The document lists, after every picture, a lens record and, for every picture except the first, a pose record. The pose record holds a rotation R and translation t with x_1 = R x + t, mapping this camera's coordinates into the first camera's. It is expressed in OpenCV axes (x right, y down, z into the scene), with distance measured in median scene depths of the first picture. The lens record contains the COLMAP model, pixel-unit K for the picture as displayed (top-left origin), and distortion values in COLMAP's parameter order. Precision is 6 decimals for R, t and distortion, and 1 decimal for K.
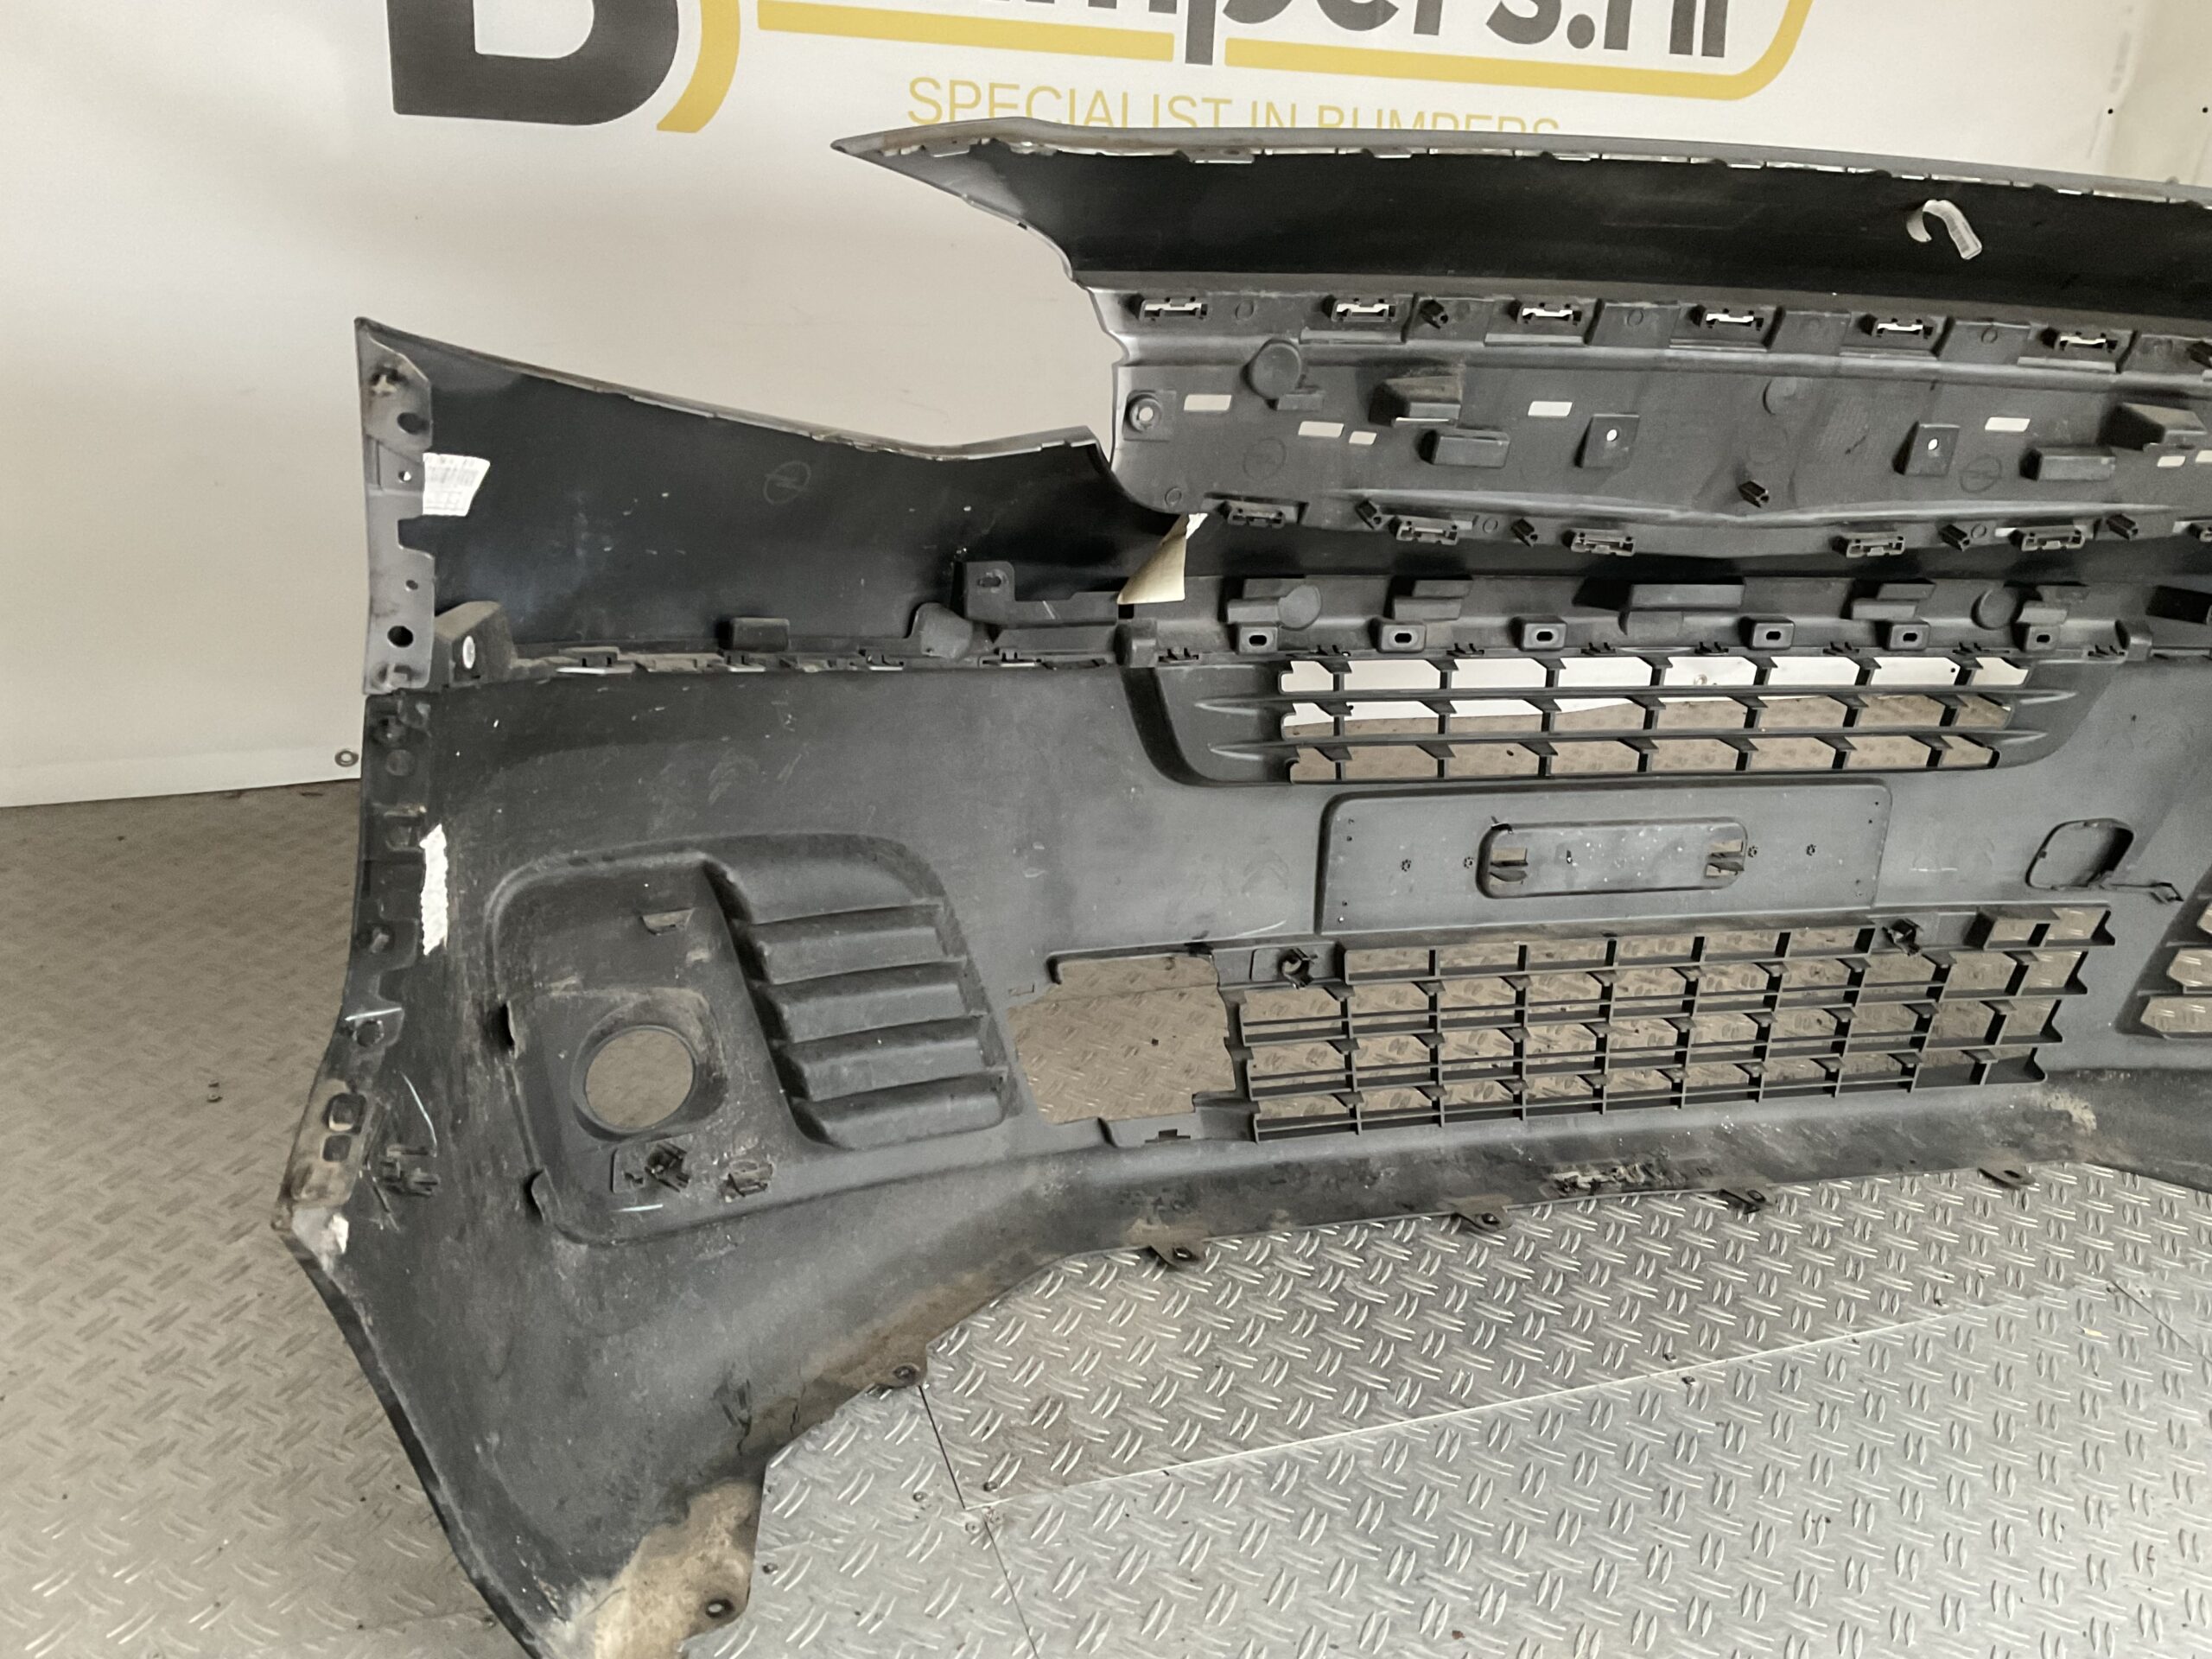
lens RADIAL K [[1874.1, 0, 1110.6], [0, 1874.1, 847.4], [0, 0, 1]] dist [0.060785, -0.109817]
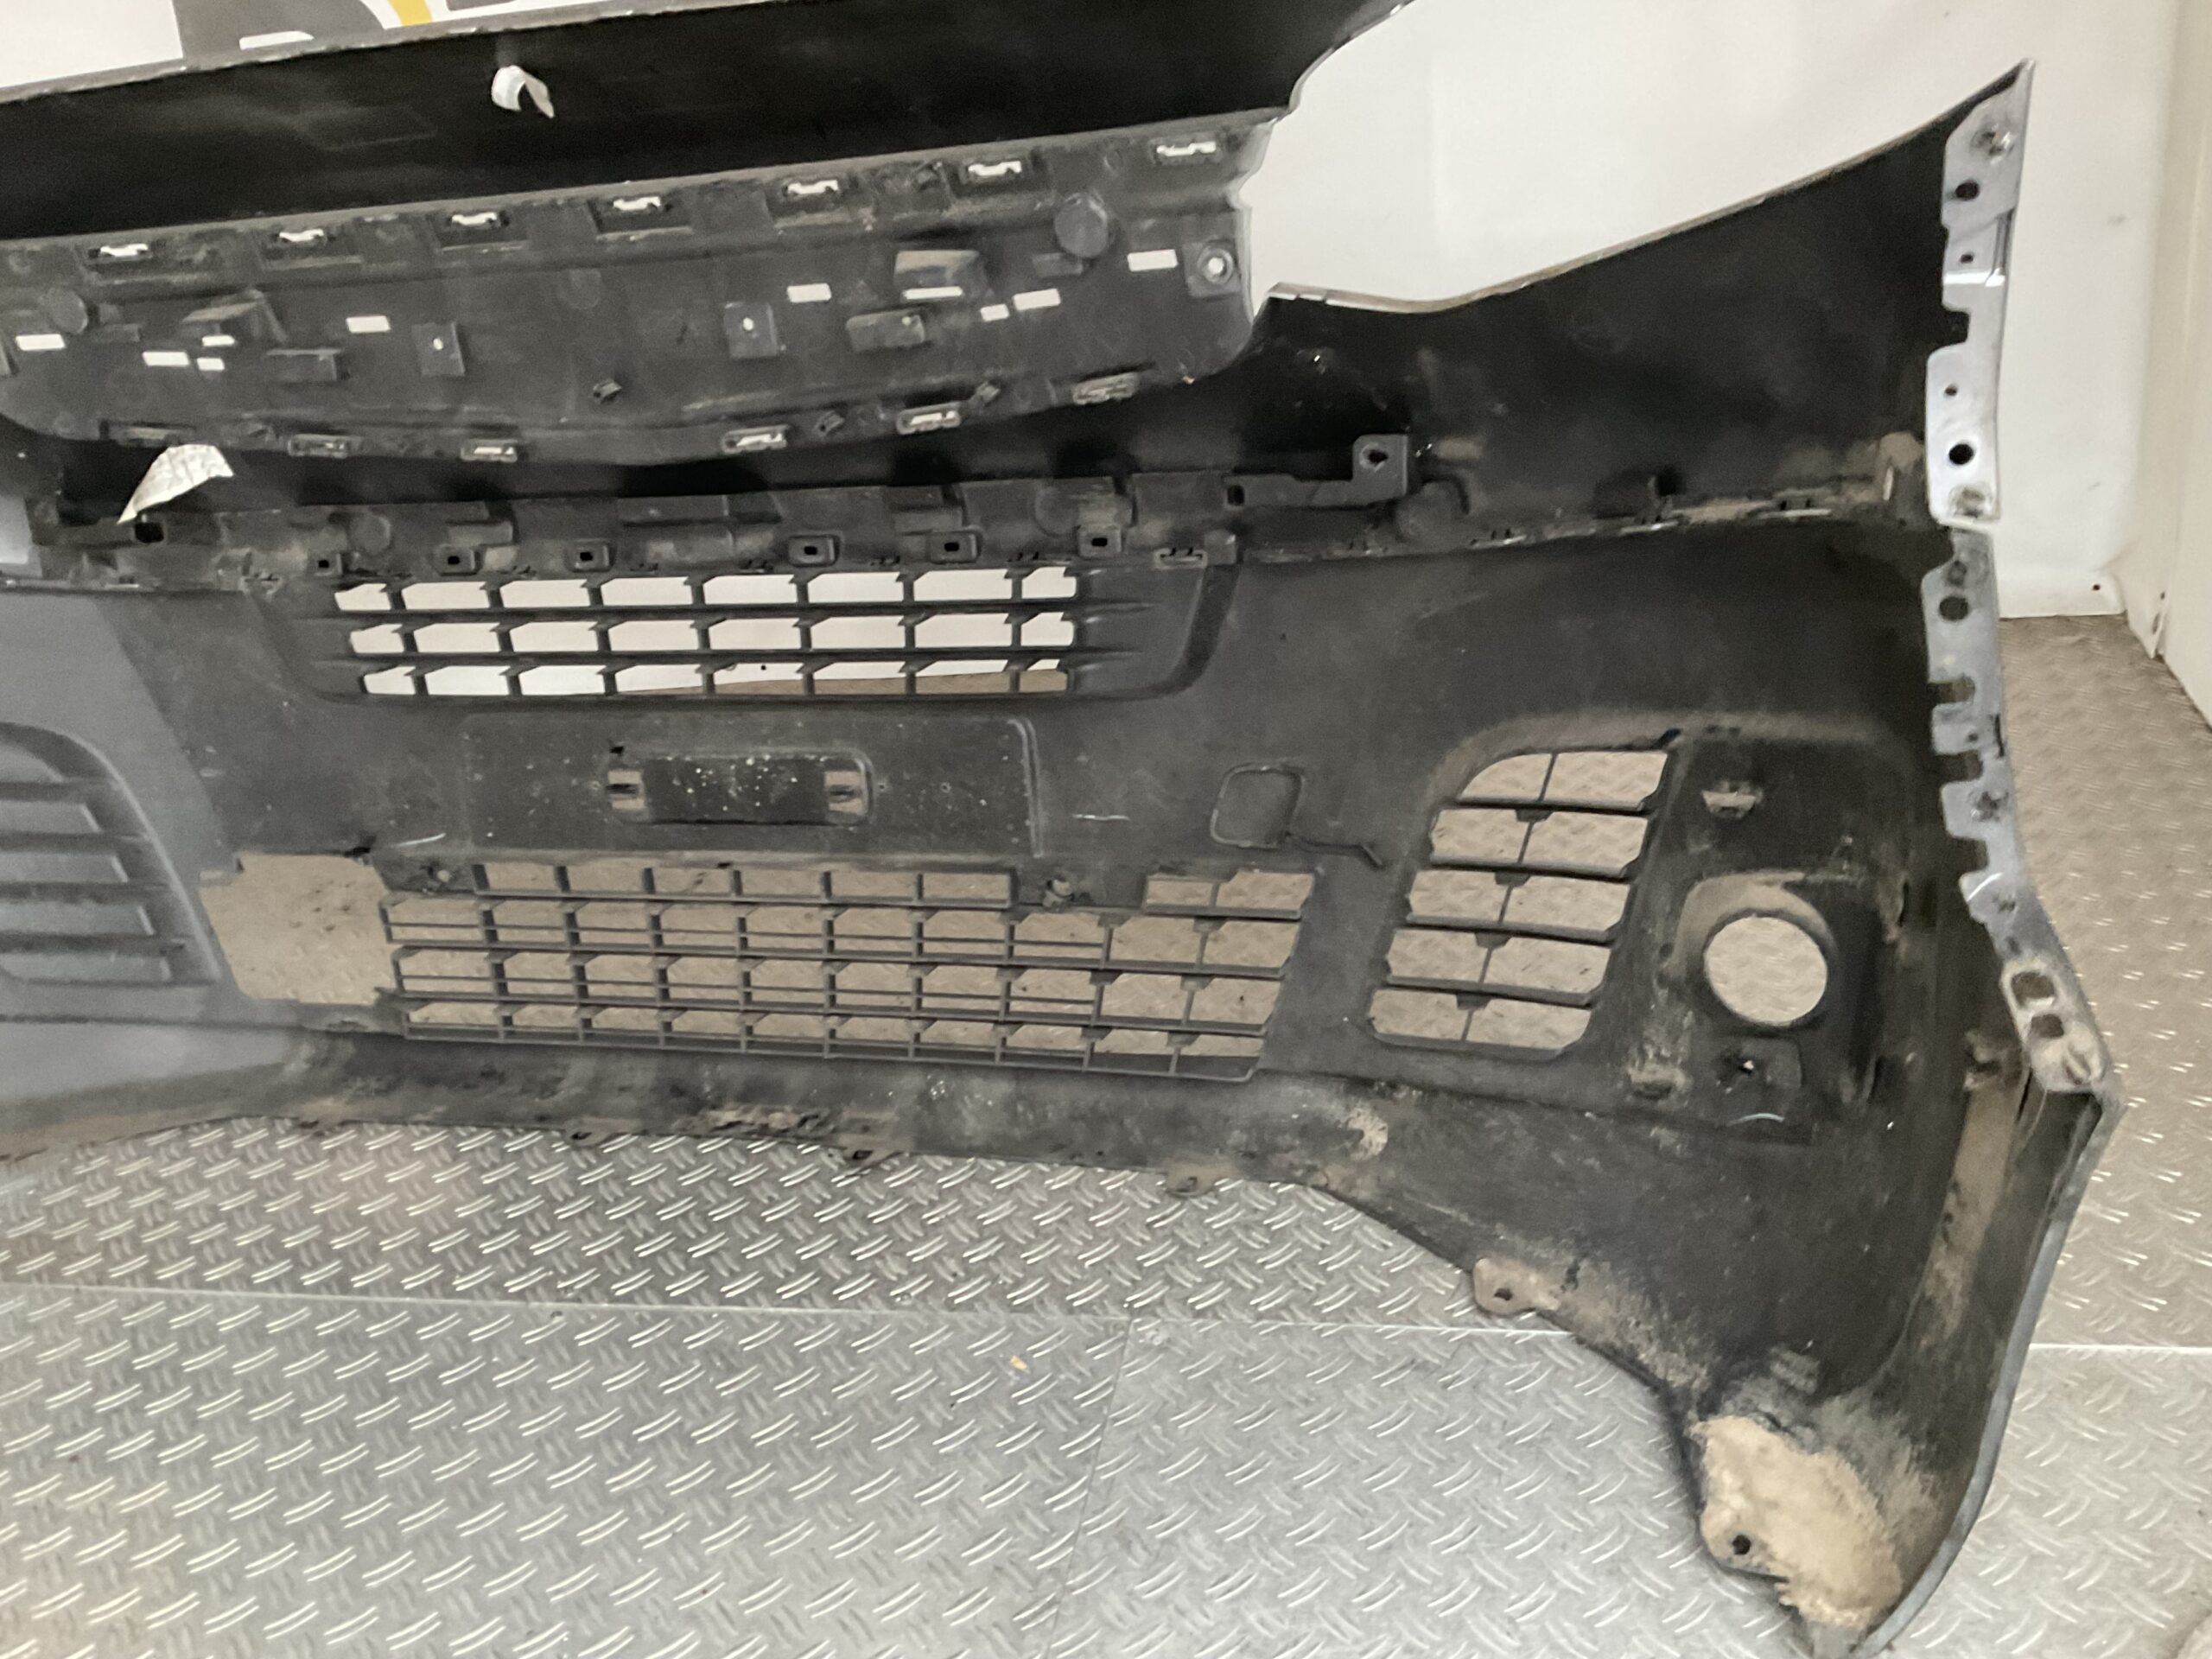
lens RADIAL K [[1874.1, 0, 1112.9], [0, 1874.1, 835.8], [0, 0, 1]] dist [0.060785, -0.109817]
pose [[0.841220, 0.027571, -0.539989, 1.030074], [-0.069478, 0.995932, -0.057385, 0.078935], [0.536210, 0.085791, 0.839714, 0.300756]]
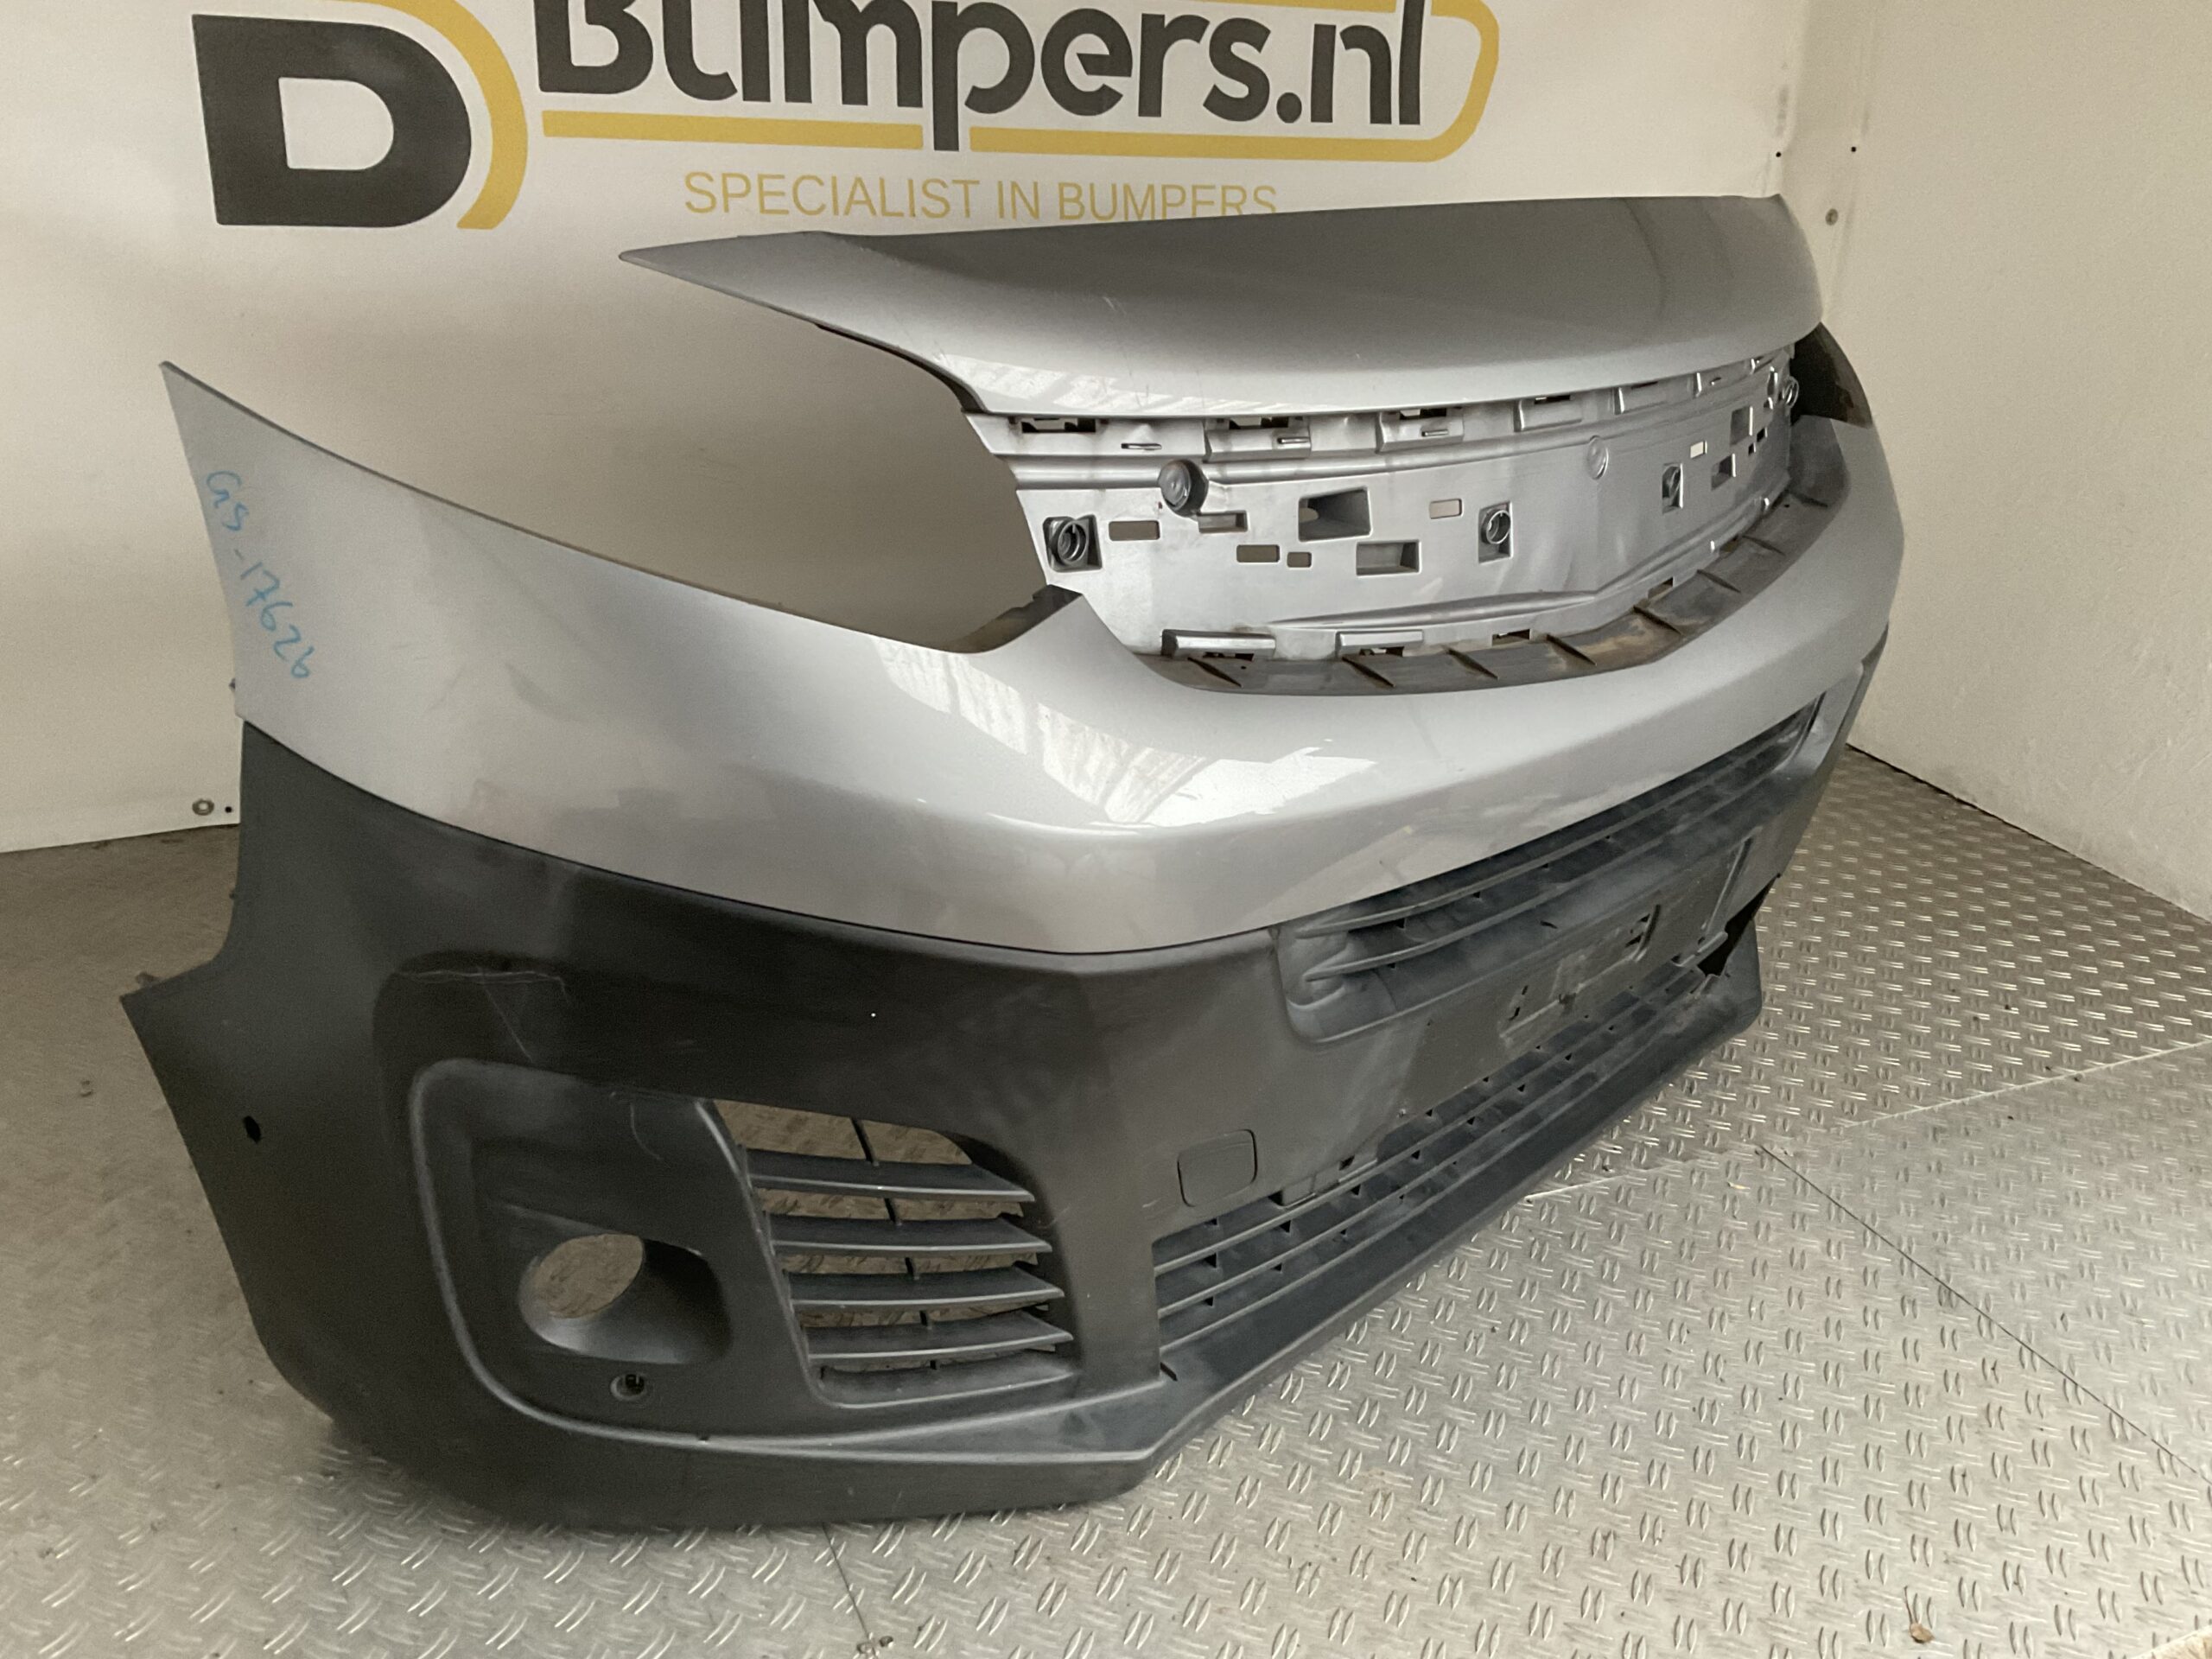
lens RADIAL K [[1874.1, 0, 1116.8], [0, 1874.1, 849.7], [0, 0, 1]] dist [0.060785, -0.109817]
pose [[0.997047, -0.060822, 0.046889, 0.097250], [0.062547, 0.997384, -0.036234, 0.069604], [-0.044562, 0.039060, 0.998243, -0.161816]]
